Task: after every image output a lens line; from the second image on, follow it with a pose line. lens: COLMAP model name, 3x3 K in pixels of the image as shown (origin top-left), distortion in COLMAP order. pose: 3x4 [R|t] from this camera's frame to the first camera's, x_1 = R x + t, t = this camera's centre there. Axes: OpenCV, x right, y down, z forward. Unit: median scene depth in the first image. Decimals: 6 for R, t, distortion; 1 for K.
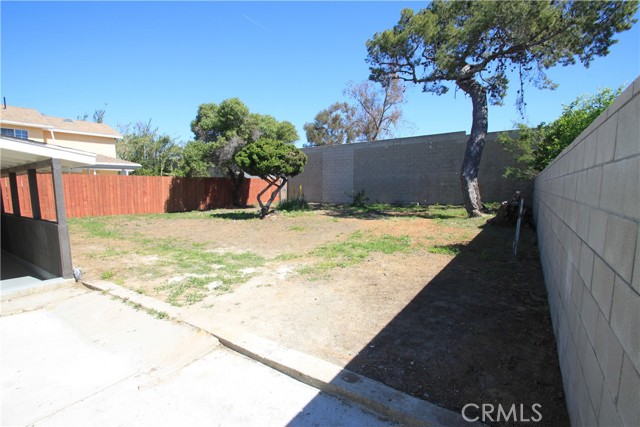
lens RADIAL K [[296.6, 0, 319.9], [0, 296.6, 220.1], [0, 0, 1]] dist [0.011498, -0.015356]
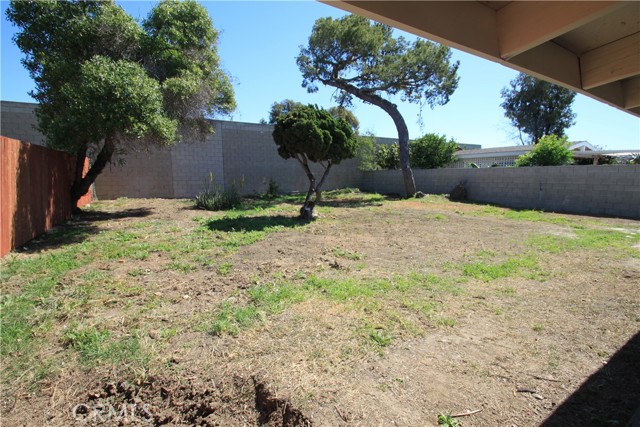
lens RADIAL K [[296.6, 0, 319.9], [0, 296.6, 220.1], [0, 0, 1]] dist [0.011498, -0.015356]
pose [[0.416015, -0.129178, 0.900136, -0.759076], [0.100623, 0.990320, 0.095615, -0.063805], [-0.903773, 0.050797, 0.424986, 0.628618]]
